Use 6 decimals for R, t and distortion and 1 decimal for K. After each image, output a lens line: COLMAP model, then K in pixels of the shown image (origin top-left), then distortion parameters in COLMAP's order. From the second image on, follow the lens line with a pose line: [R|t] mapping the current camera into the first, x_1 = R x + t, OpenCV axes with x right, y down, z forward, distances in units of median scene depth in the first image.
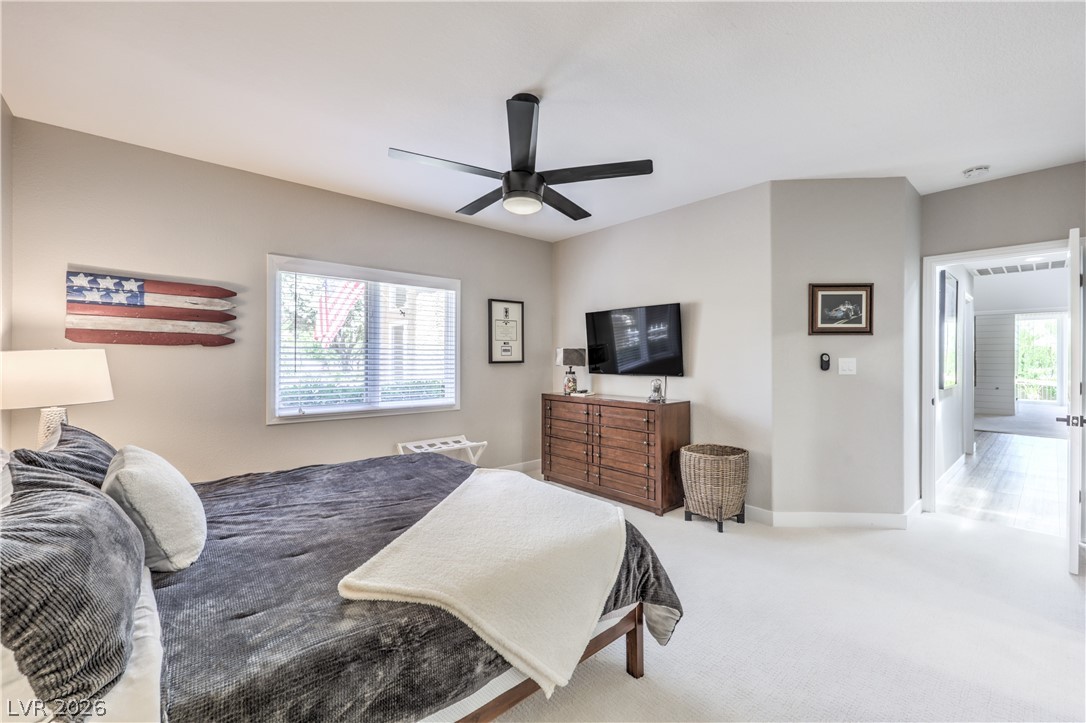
lens RADIAL K [[451.6, 0, 541.2], [0, 451.6, 360.2], [0, 0, 1]] dist [0.002257, -0.000249]
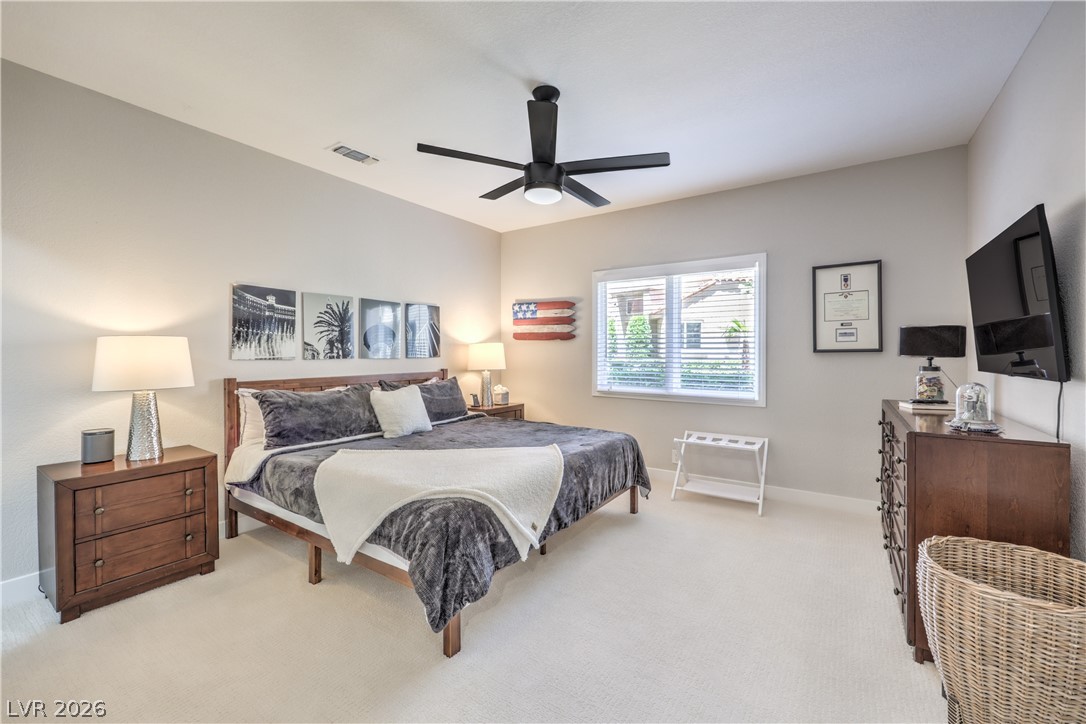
lens RADIAL K [[451.6, 0, 539.4], [0, 451.6, 356.6], [0, 0, 1]] dist [0.002257, -0.000249]
pose [[0.240279, 0.009346, -0.970659, 0.696288], [-0.001778, 0.999956, 0.009188, 0.010398], [0.970702, -0.000482, 0.240285, 0.510426]]
